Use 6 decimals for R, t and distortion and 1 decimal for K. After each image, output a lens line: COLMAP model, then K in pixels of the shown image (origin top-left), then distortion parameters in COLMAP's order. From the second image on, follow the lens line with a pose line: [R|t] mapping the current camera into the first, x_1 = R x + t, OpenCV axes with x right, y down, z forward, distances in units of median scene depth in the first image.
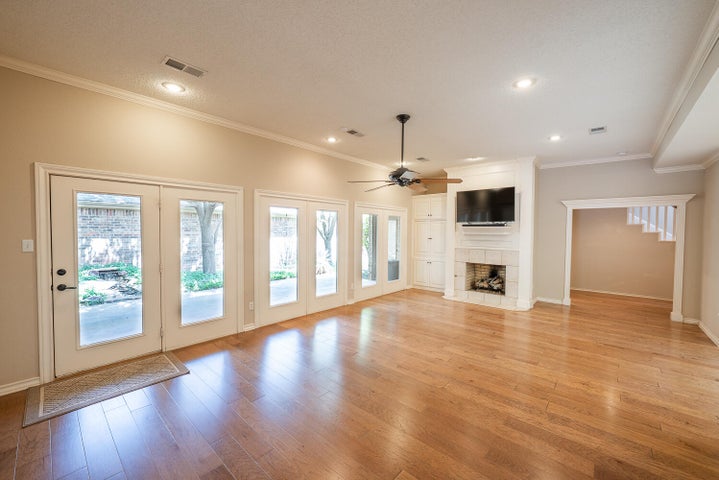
lens RADIAL K [[288.2, 0, 359.5], [0, 288.2, 240.0], [0, 0, 1]] dist [0.000438, -0.000093]
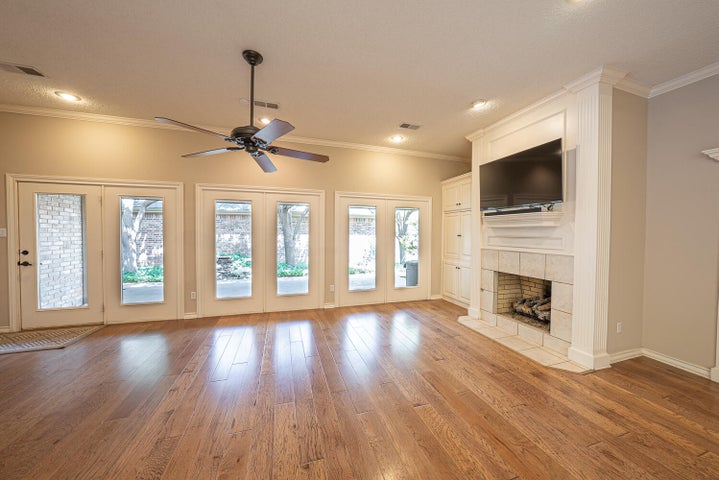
lens RADIAL K [[248.8, 0, 359.8], [0, 248.8, 238.0], [0, 0, 1]] dist [-0.011729, 0.000392]
pose [[0.856941, 0.007663, -0.515358, 0.445459], [-0.015085, 0.999834, -0.010217, 0.014644], [0.515194, 0.016530, 0.856914, 0.398608]]
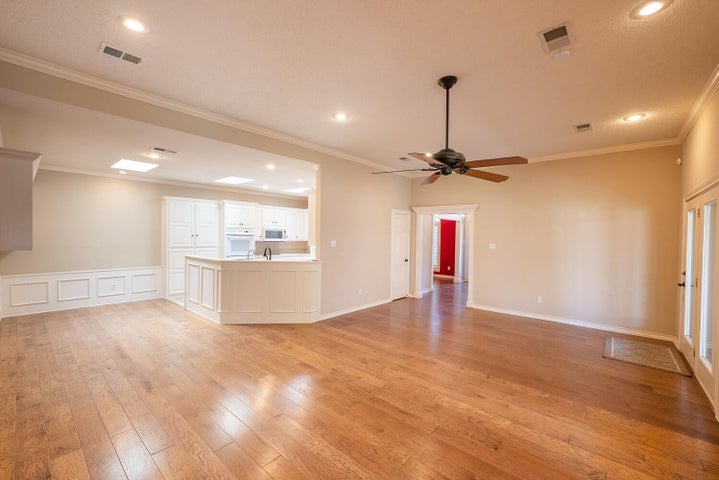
lens RADIAL K [[298.3, 0, 359.5], [0, 298.3, 240.0], [0, 0, 1]] dist [-0.001479, -0.000114]
pose [[-0.999534, -0.025526, -0.016729, 0.242746], [-0.026271, 0.998599, 0.045943, -0.031640], [0.015533, 0.046361, -0.998804, 1.135526]]
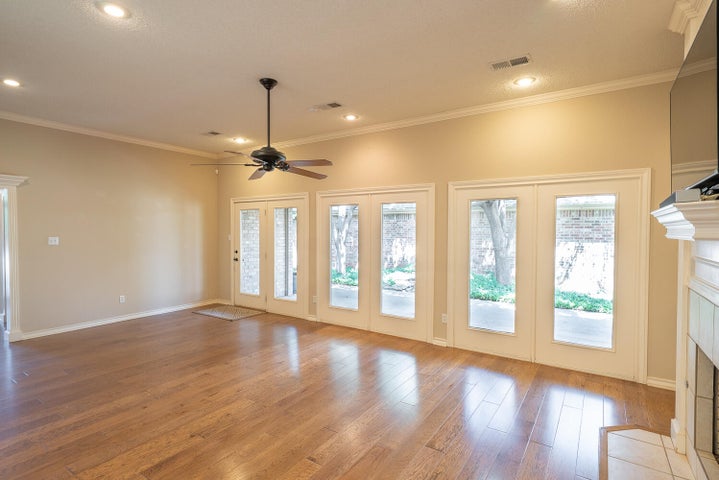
lens RADIAL K [[361.6, 0, 359.5], [0, 361.6, 240.0], [0, 0, 1]] dist [-0.000437, 0.008490]
pose [[0.139200, 0.015958, -0.990136, 0.740746], [-0.034705, 0.999335, 0.011227, -0.012557], [0.989656, 0.032799, 0.139661, 0.716941]]
